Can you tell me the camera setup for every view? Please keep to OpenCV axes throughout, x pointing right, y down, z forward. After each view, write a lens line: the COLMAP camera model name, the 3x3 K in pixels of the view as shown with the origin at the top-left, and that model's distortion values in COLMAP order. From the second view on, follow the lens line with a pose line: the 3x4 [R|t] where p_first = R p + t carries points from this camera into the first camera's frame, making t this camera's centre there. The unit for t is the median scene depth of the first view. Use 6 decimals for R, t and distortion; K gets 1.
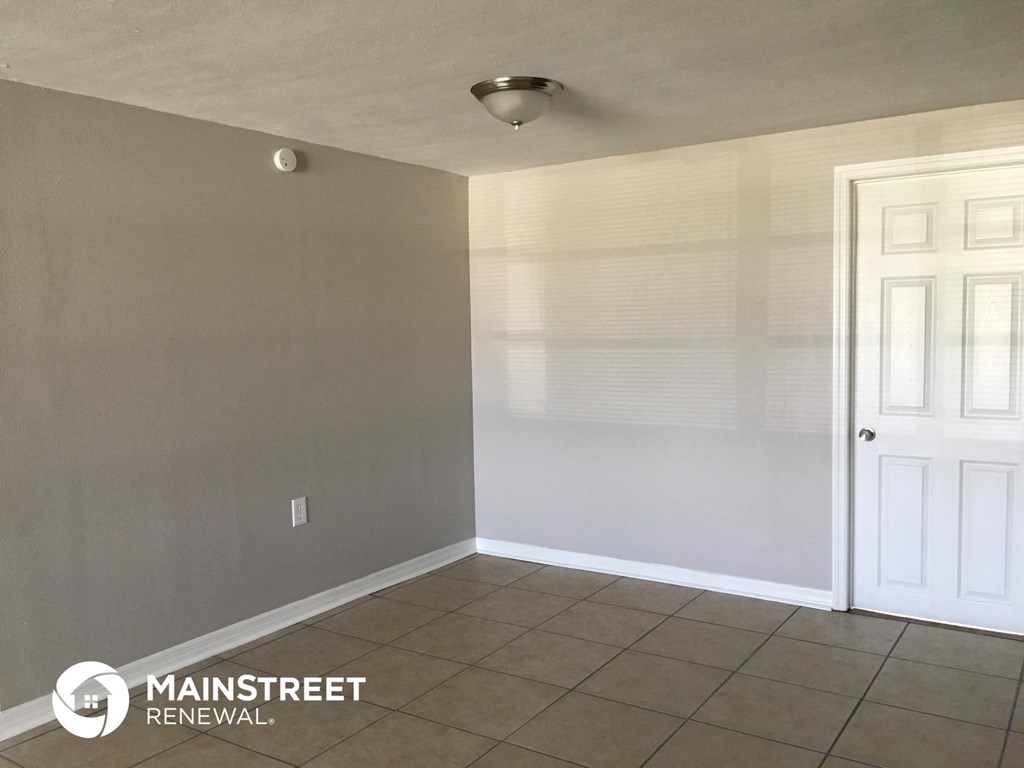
lens RADIAL K [[881.7, 0, 508.0], [0, 881.7, 388.8], [0, 0, 1]] dist [0.065138, -0.094686]
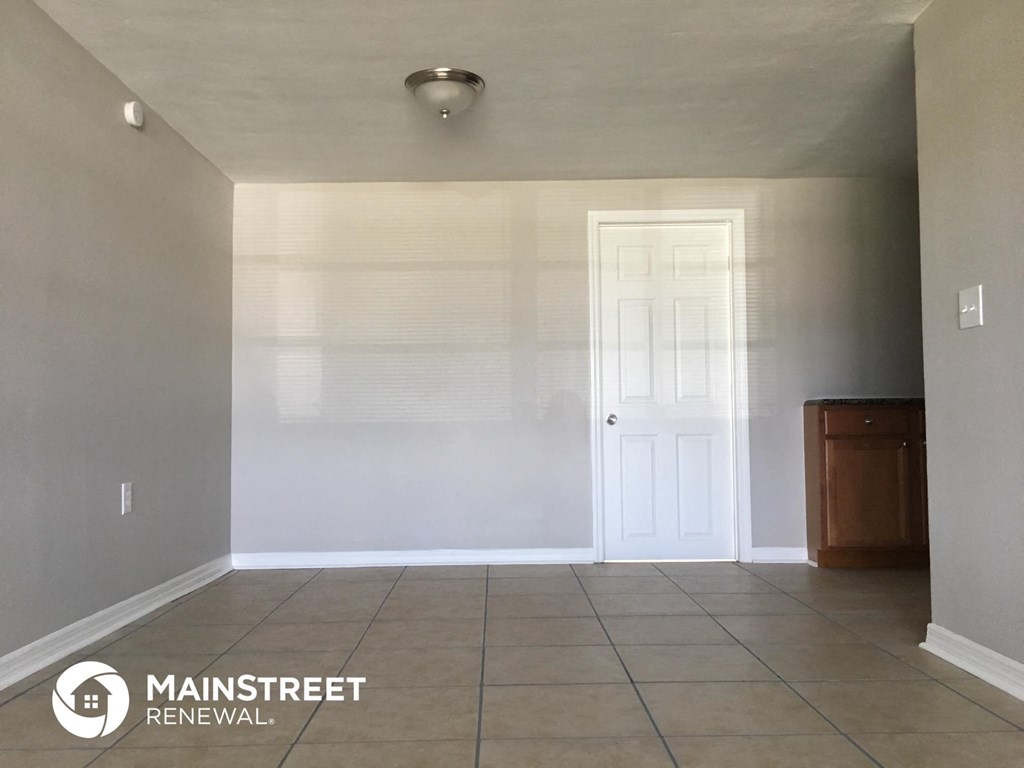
lens RADIAL K [[881.7, 0, 508.0], [0, 881.7, 388.8], [0, 0, 1]] dist [0.065138, -0.094686]
pose [[0.823380, 0.037517, 0.566249, -0.426730], [0.038385, 0.991845, -0.121531, 0.151798], [-0.566191, 0.121801, 0.815225, 0.044183]]
